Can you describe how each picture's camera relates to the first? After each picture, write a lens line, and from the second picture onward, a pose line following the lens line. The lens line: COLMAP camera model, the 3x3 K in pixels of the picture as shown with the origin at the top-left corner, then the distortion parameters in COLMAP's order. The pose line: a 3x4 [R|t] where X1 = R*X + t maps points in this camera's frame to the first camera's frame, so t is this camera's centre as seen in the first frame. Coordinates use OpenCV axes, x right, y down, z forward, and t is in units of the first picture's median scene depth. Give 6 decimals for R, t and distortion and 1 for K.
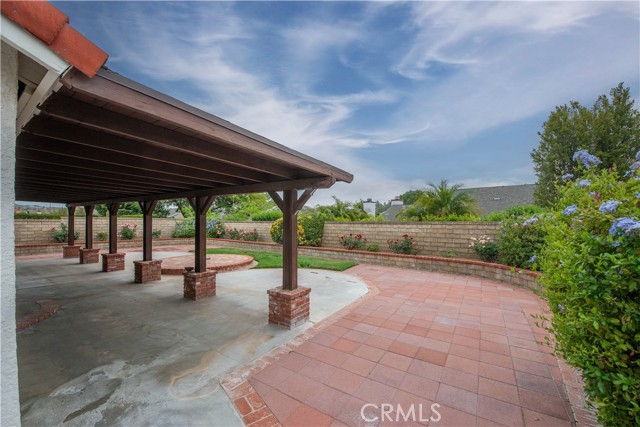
lens RADIAL K [[253.4, 0, 324.1], [0, 253.4, 220.8], [0, 0, 1]] dist [-0.012526, -0.004196]
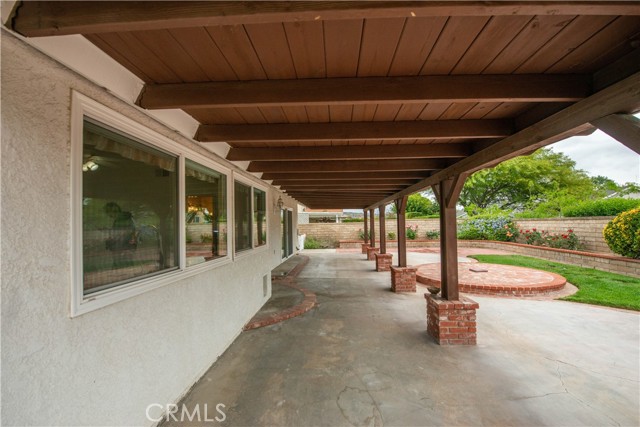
lens RADIAL K [[253.4, 0, 324.1], [0, 253.4, 220.8], [0, 0, 1]] dist [-0.012526, -0.004196]
pose [[0.494606, -0.027801, -0.868673, -0.042444], [0.026595, 0.999504, -0.016846, 0.004726], [0.868710, -0.014771, 0.495100, 0.189532]]
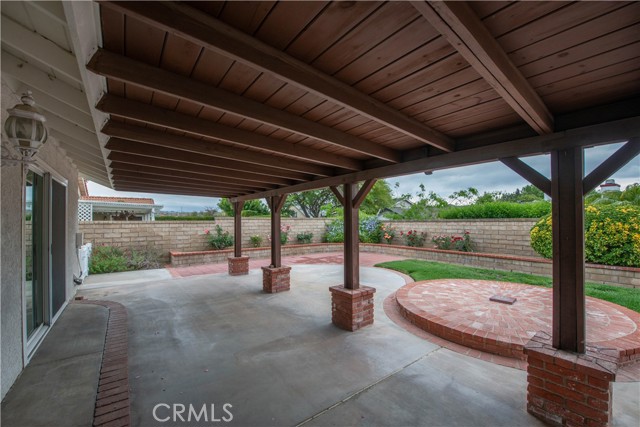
lens RADIAL K [[256.7, 0, 320.0], [0, 256.7, 213.5], [0, 0, 1]] dist [-0.038874, -0.000153]
pose [[0.943980, -0.022410, -0.329240, -0.494581], [0.013583, 0.999485, -0.029087, 0.001218], [0.329722, 0.022985, 0.943798, 0.354043]]
